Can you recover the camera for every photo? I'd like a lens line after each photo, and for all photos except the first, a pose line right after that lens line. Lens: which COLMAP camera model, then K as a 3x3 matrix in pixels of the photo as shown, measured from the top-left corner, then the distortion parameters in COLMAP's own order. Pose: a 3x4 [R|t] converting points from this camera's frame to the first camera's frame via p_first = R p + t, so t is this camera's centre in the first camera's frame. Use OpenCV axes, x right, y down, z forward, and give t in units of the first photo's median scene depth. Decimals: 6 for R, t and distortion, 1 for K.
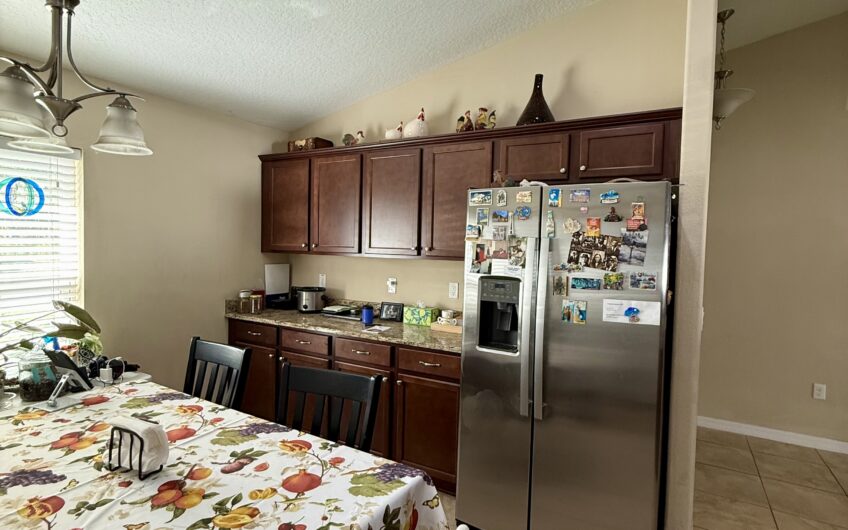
lens RADIAL K [[449.2, 0, 422.8], [0, 449.2, 262.4], [0, 0, 1]] dist [-0.001755, -0.000001]
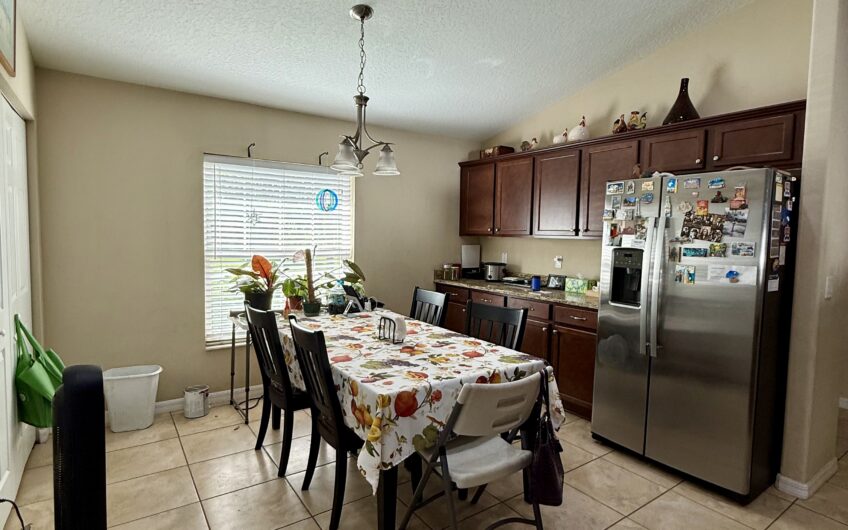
lens RADIAL K [[449.2, 0, 422.8], [0, 449.2, 262.4], [0, 0, 1]] dist [-0.001755, -0.000001]
pose [[0.905607, 0.021073, -0.423594, 0.181480], [-0.014671, 0.999724, 0.018369, 0.056464], [0.423864, -0.010421, 0.905666, -0.424657]]
